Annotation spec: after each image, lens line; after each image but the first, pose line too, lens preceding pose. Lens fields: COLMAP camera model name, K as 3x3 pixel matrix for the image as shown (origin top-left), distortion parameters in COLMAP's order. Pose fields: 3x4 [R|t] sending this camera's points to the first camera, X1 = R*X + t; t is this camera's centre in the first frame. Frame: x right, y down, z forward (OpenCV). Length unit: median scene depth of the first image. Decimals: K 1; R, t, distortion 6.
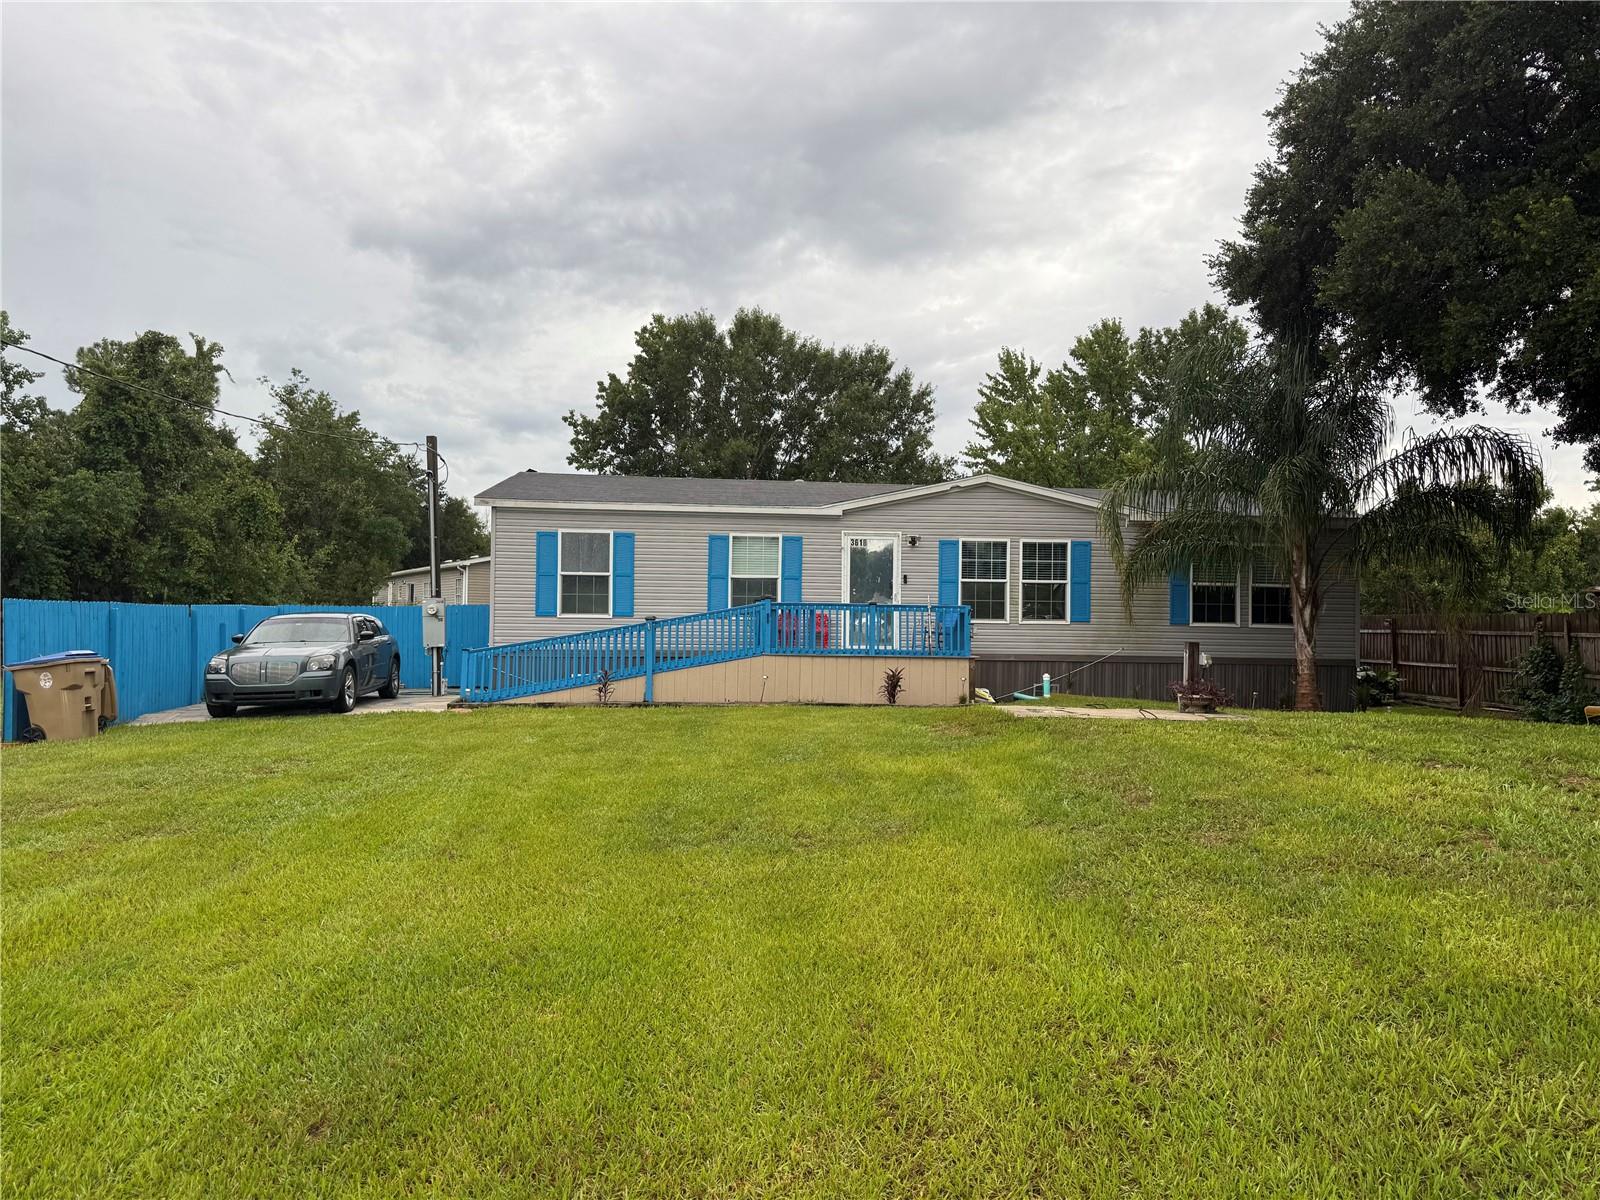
lens RADIAL K [[1131.5, 0, 800.0], [0, 1131.5, 600.0], [0, 0, 1]] dist [0.128718, -0.166147]
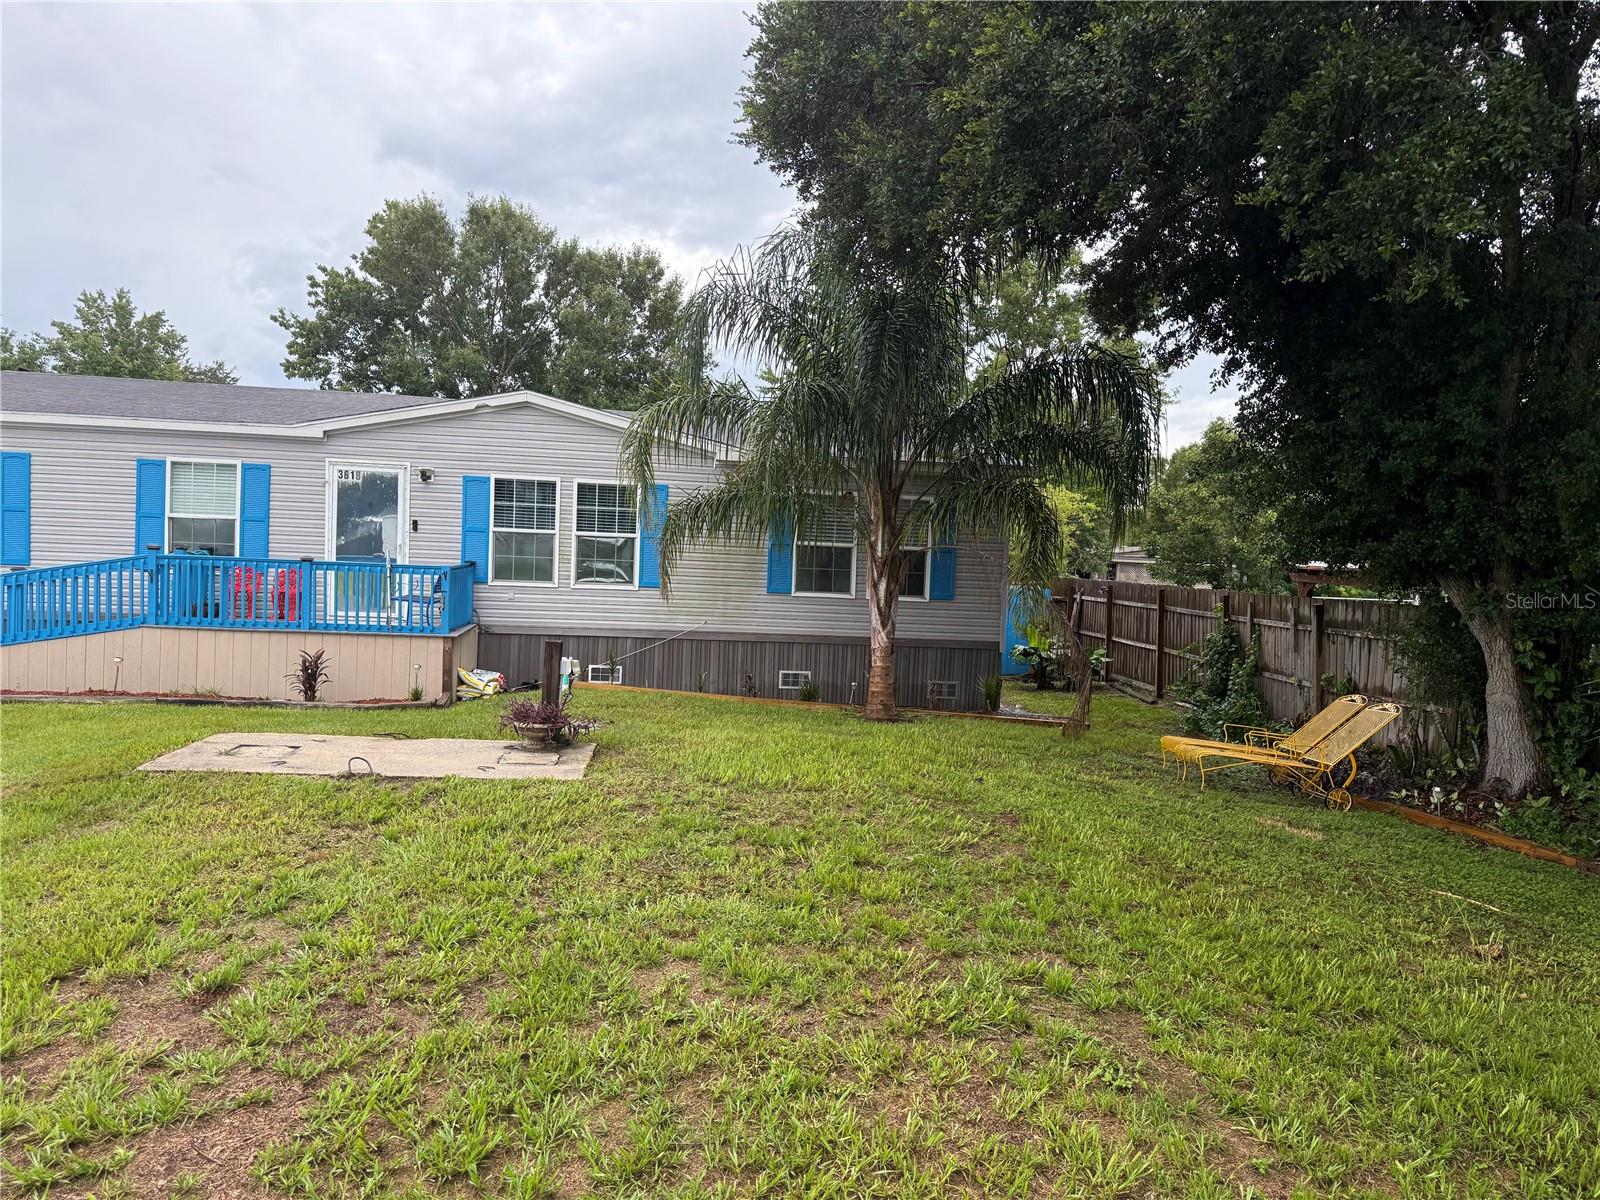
lens RADIAL K [[1114.9, 0, 800.0], [0, 1114.9, 600.0], [0, 0, 1]] dist [0.110842, -0.154232]
pose [[0.999393, 0.027606, 0.021250, 0.334904], [-0.028910, 0.997548, 0.063732, -0.024213], [-0.019438, -0.064308, 0.997741, 0.233300]]
